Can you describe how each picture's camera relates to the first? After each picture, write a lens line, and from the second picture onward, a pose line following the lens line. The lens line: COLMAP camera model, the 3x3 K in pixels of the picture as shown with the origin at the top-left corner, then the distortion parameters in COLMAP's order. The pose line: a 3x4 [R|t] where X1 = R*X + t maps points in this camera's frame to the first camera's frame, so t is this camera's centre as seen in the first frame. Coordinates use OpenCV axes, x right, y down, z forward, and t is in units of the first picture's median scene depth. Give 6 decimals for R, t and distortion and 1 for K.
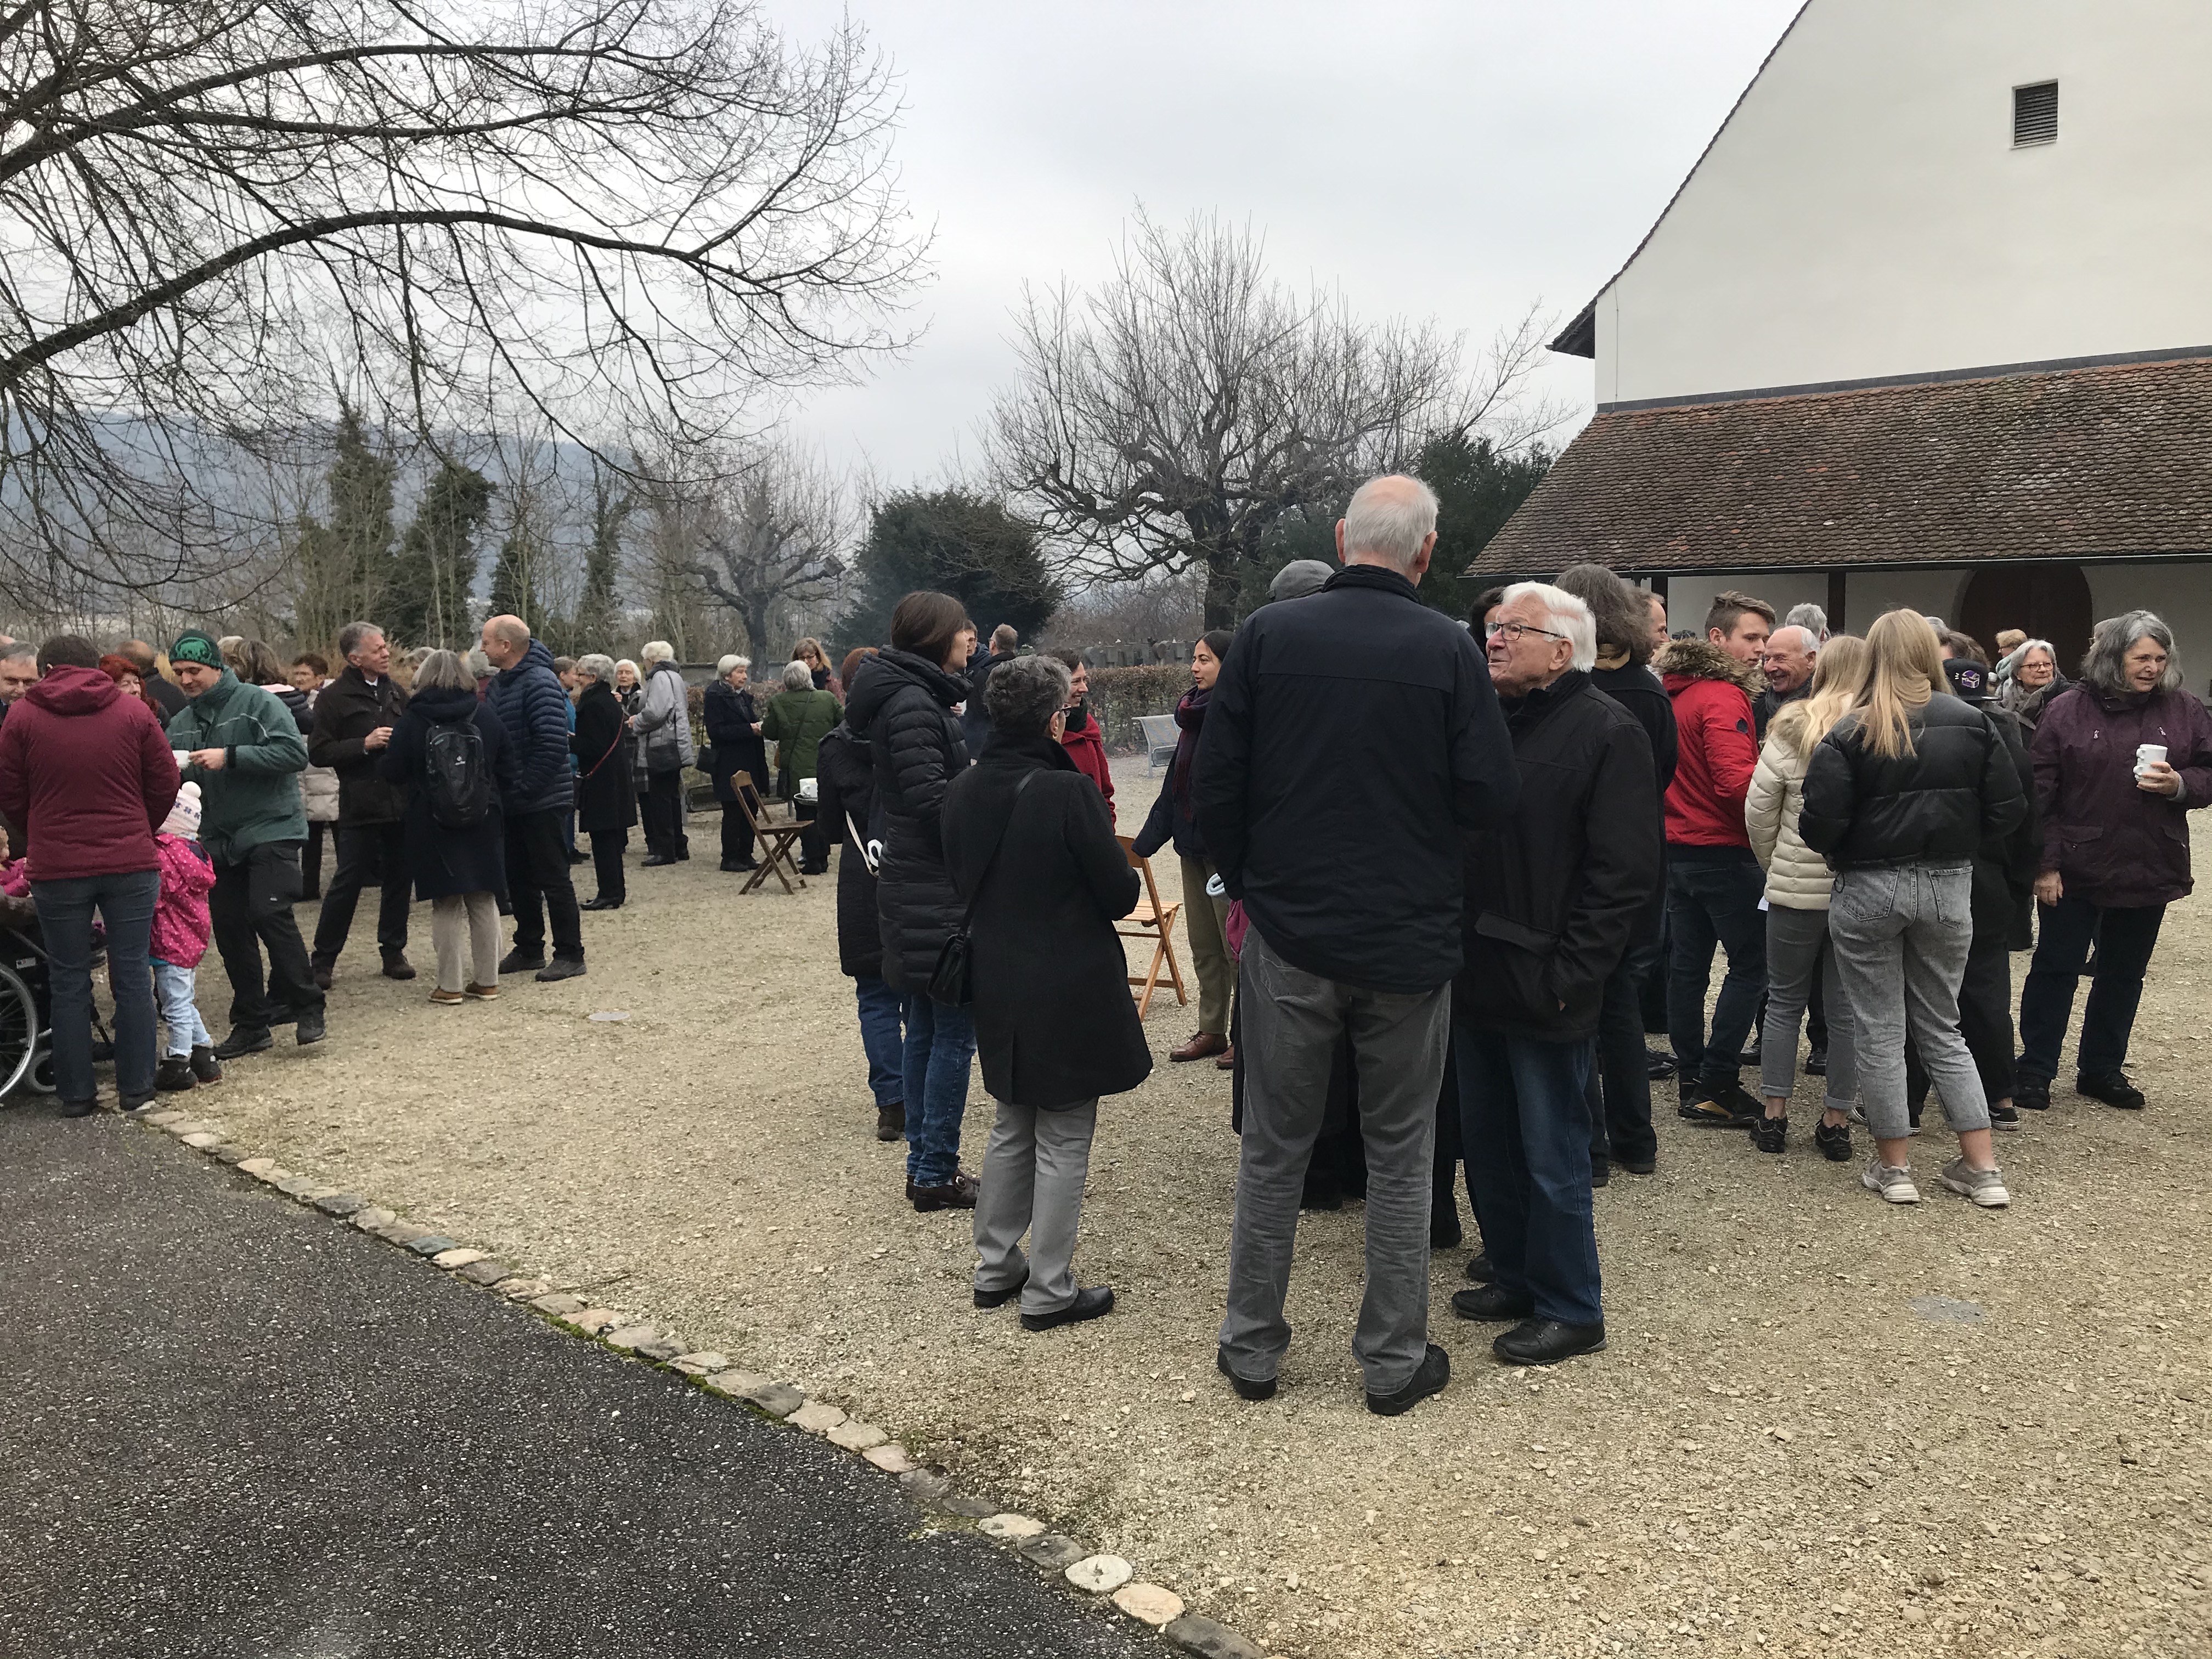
lens RADIAL K [[1750.9, 0, 1106.0], [0, 1750.9, 829.5], [0, 0, 1]] dist [-0.004247, -0.004593]
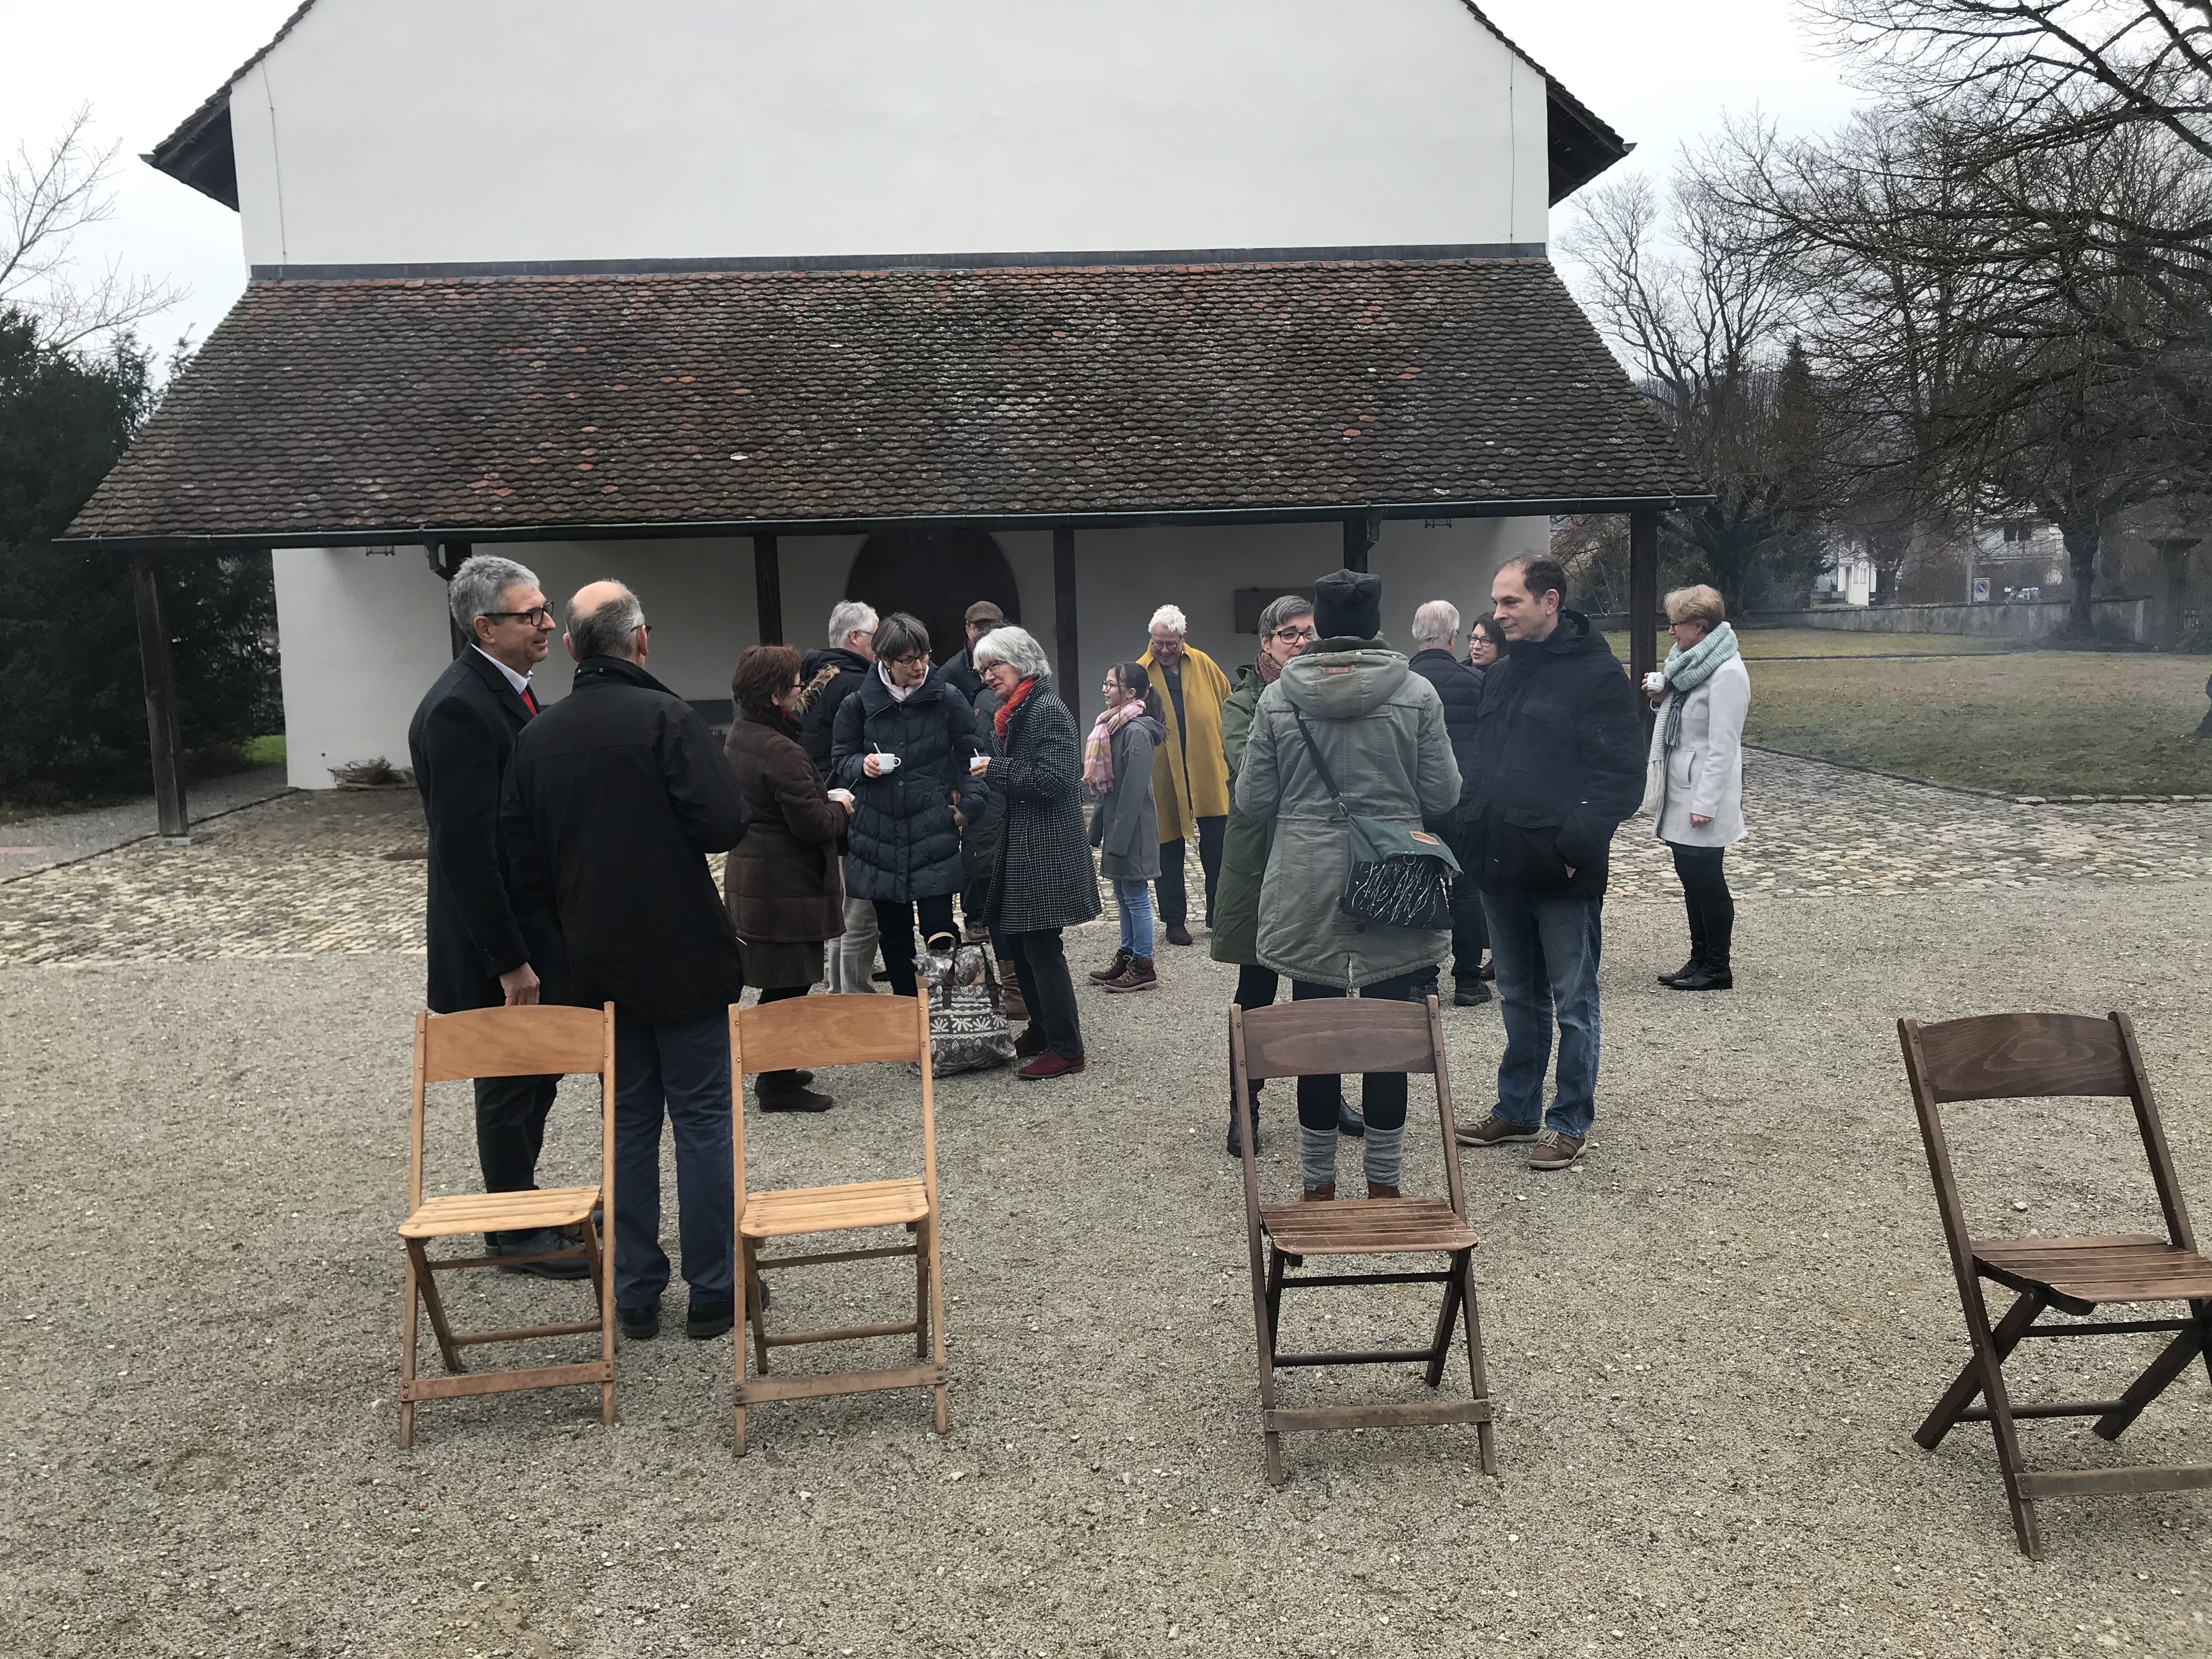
lens RADIAL K [[1822.0, 0, 1094.4], [0, 1822.0, 795.3], [0, 0, 1]] dist [0.017100, -0.010462]
pose [[0.707950, -0.079395, 0.701786, 0.034048], [0.103693, 0.994578, 0.007916, -0.039521], [-0.698609, 0.067166, 0.712344, 0.370488]]
